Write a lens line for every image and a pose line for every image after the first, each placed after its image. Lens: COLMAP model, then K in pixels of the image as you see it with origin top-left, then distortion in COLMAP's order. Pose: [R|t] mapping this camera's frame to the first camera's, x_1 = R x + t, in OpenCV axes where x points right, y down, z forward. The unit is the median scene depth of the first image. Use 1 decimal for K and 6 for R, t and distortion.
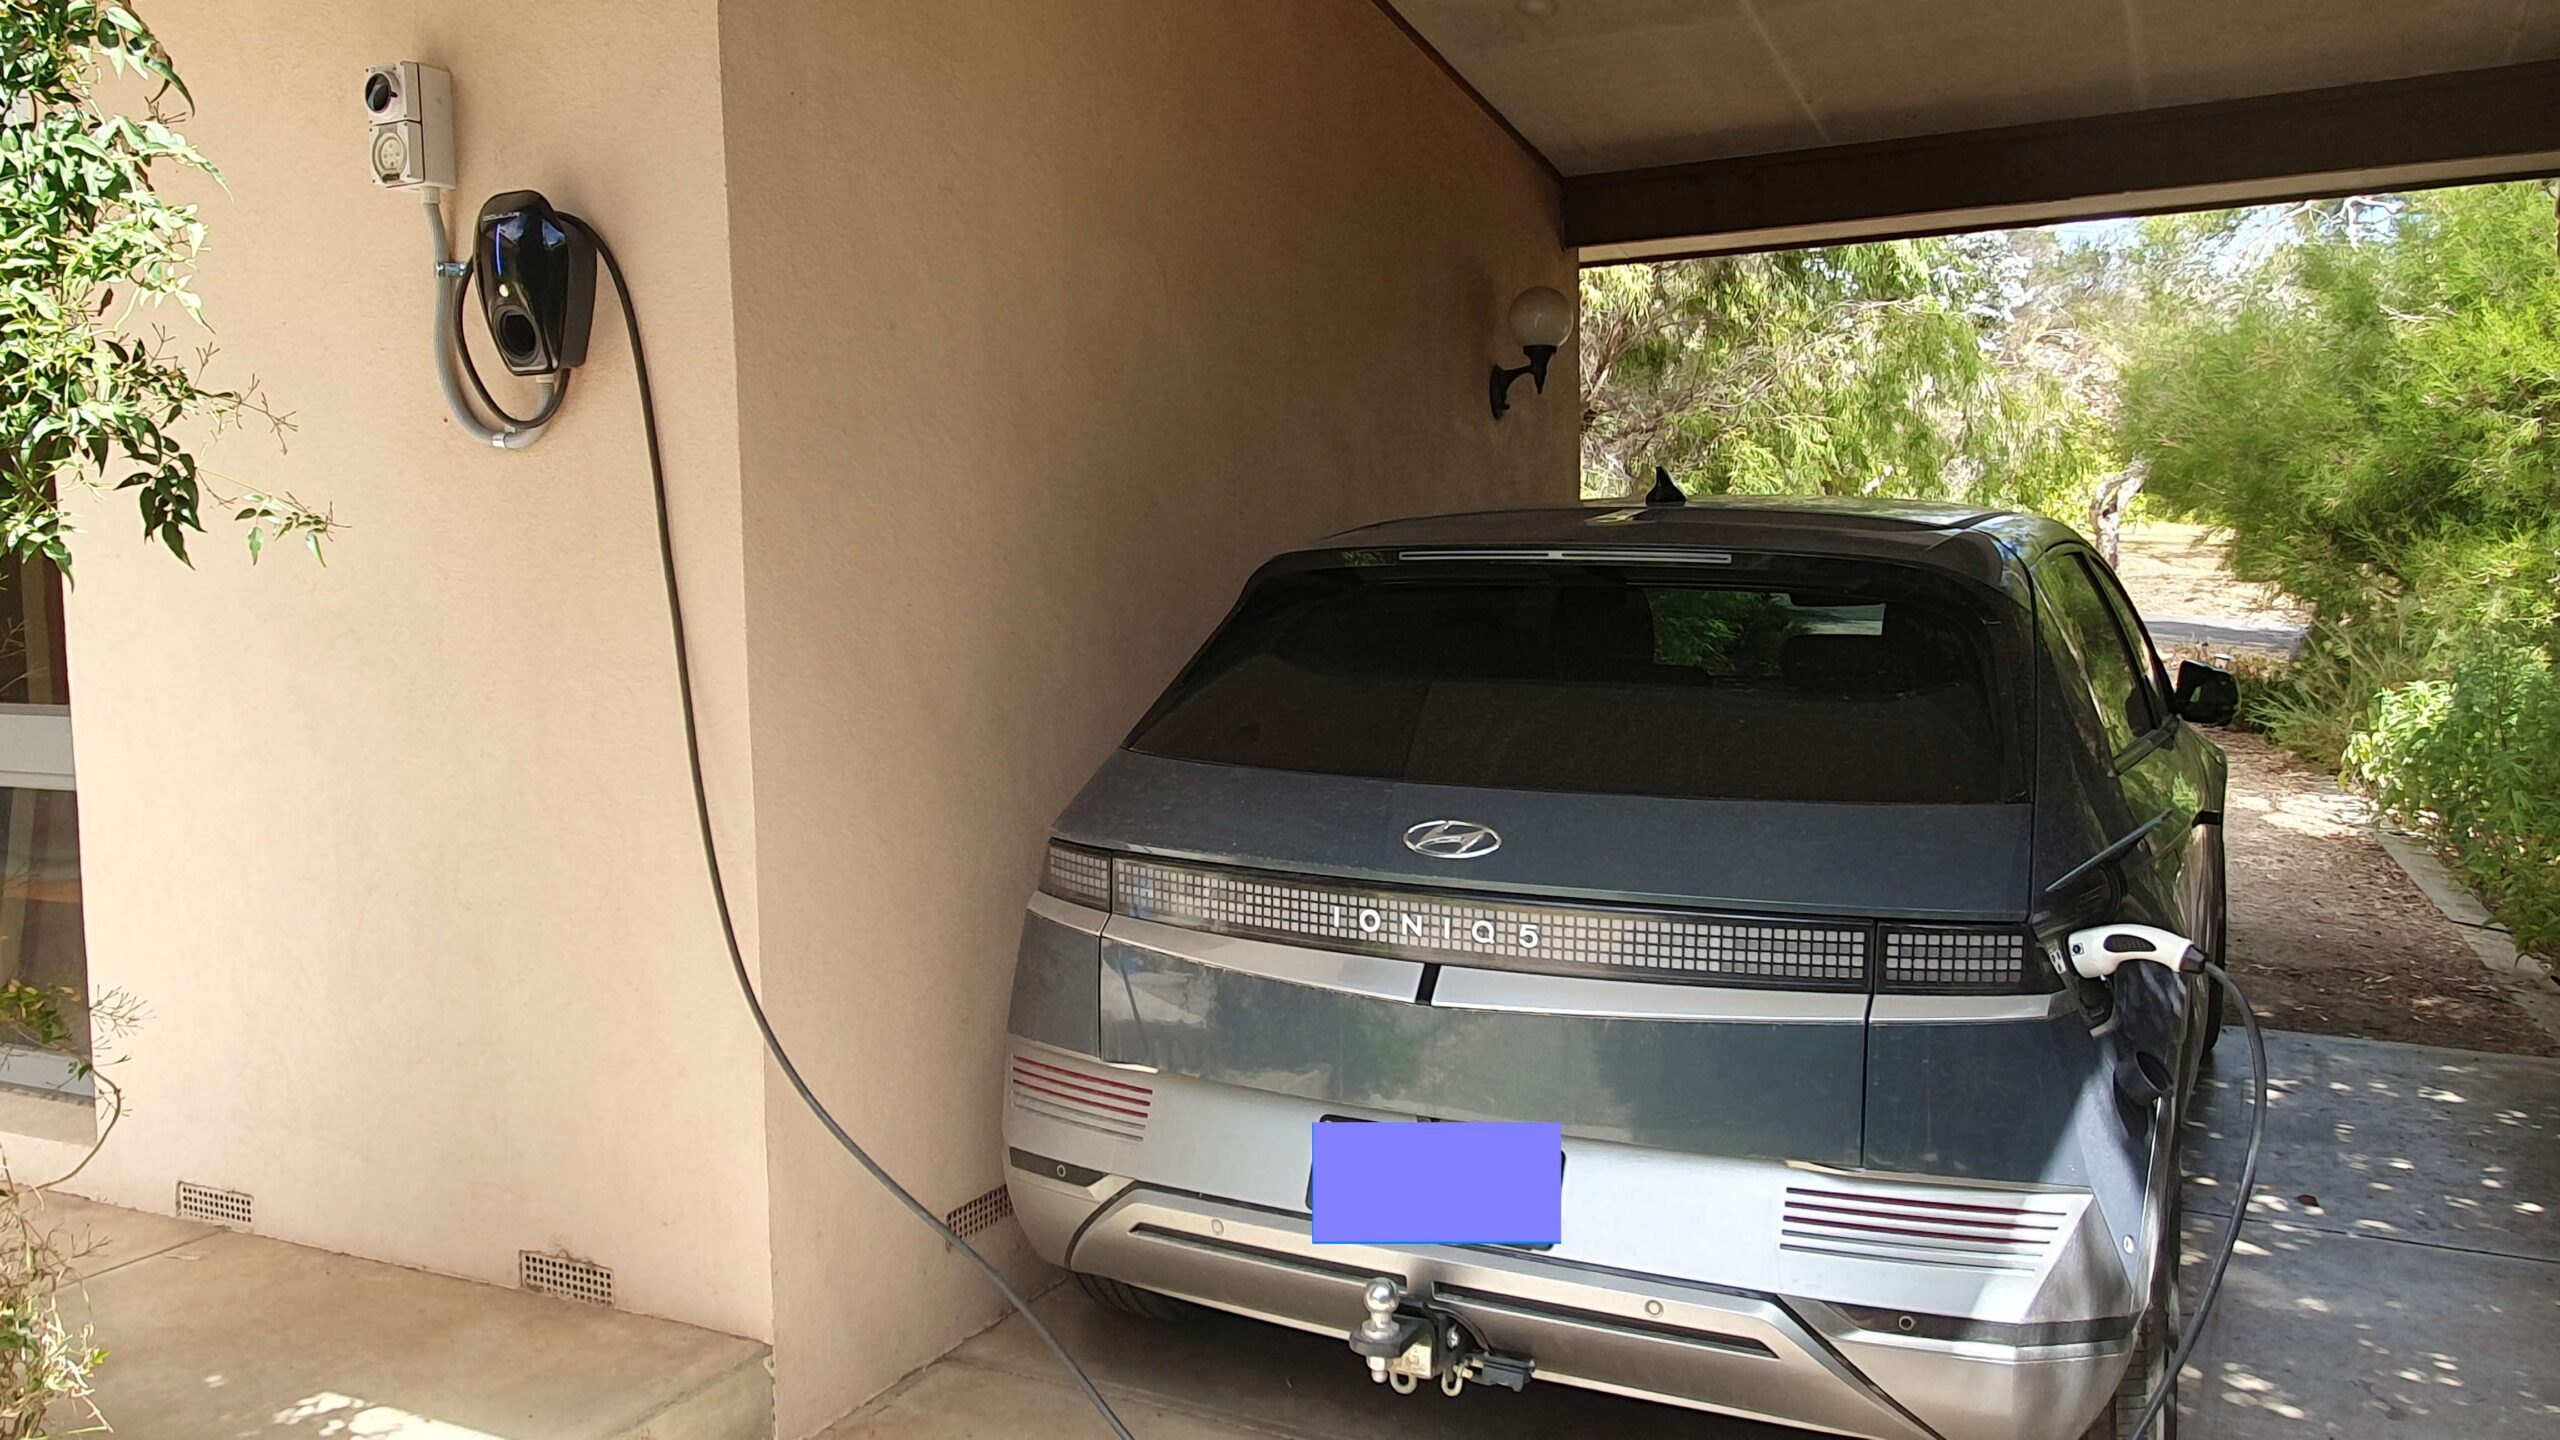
lens RADIAL K [[2180.2, 0, 1289.0], [0, 2180.2, 731.9], [0, 0, 1]] dist [-0.003968, -0.004417]
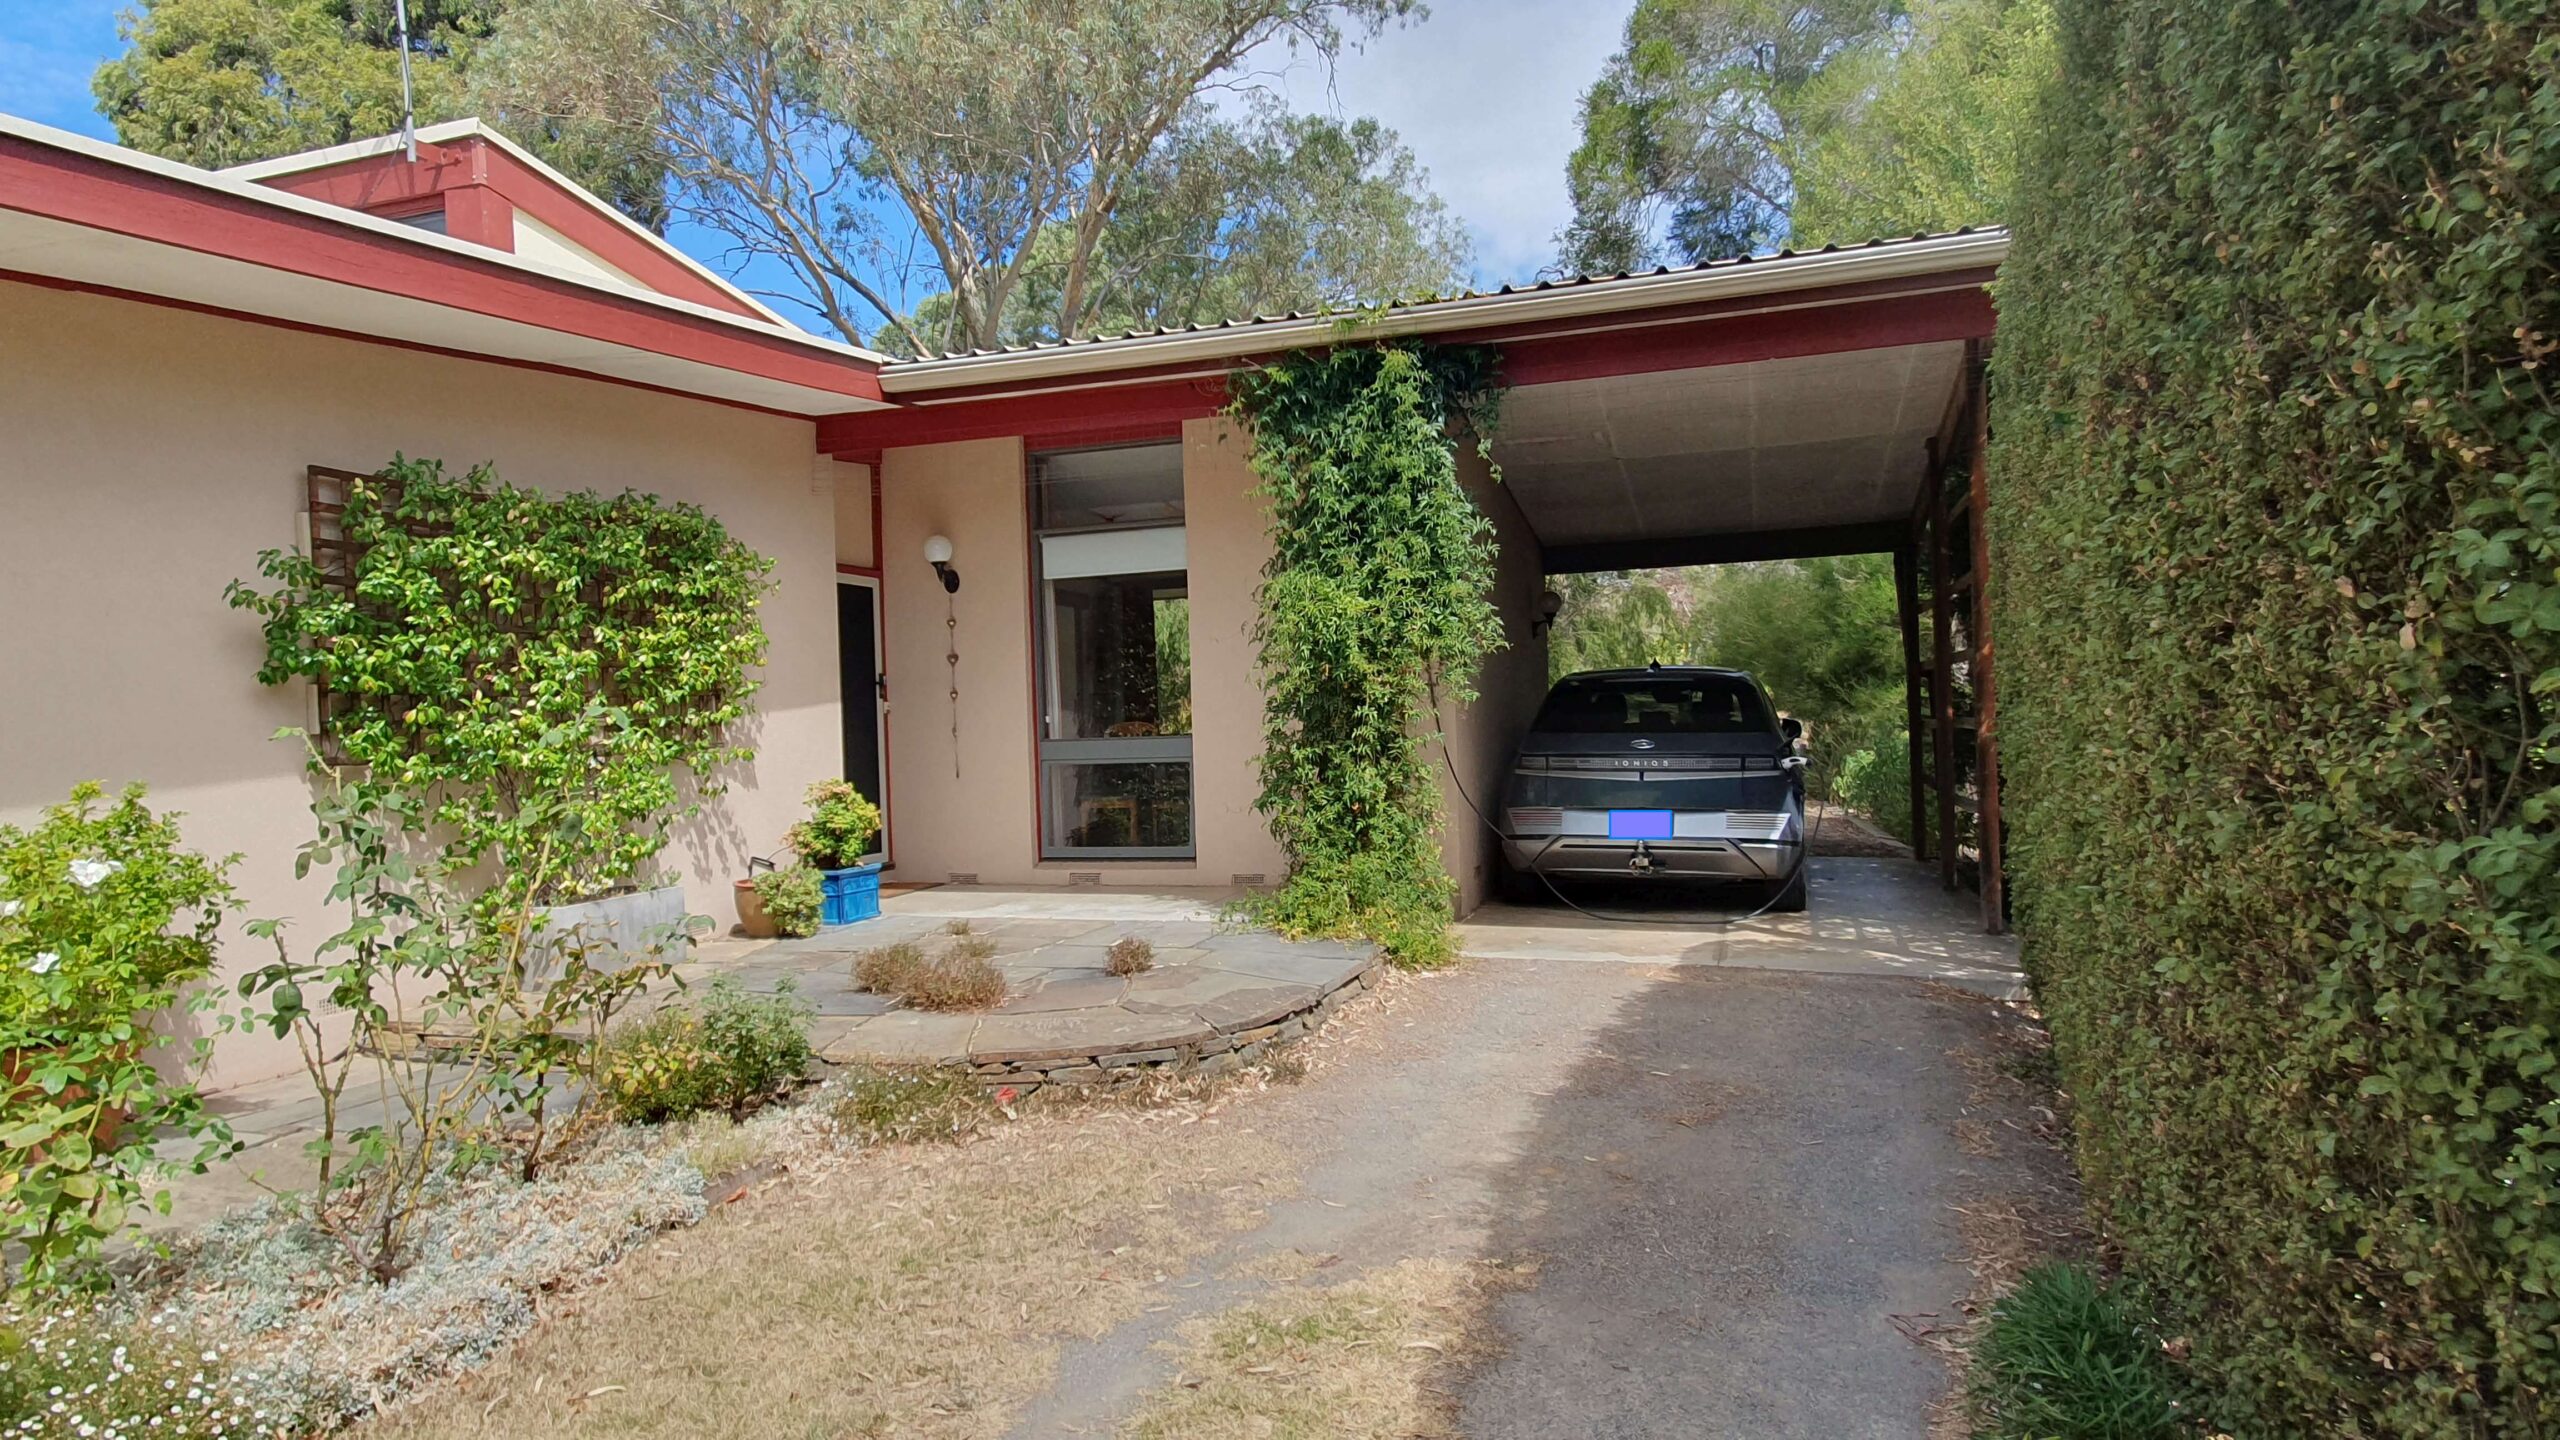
lens RADIAL K [[2180.2, 0, 1273.7], [0, 2180.2, 715.1], [0, 0, 1]] dist [-0.003968, -0.004417]
pose [[0.978384, -0.012400, 0.206424, -0.525717], [0.031547, 0.995467, -0.089727, 0.122656], [-0.204376, 0.094299, 0.974340, -1.047565]]
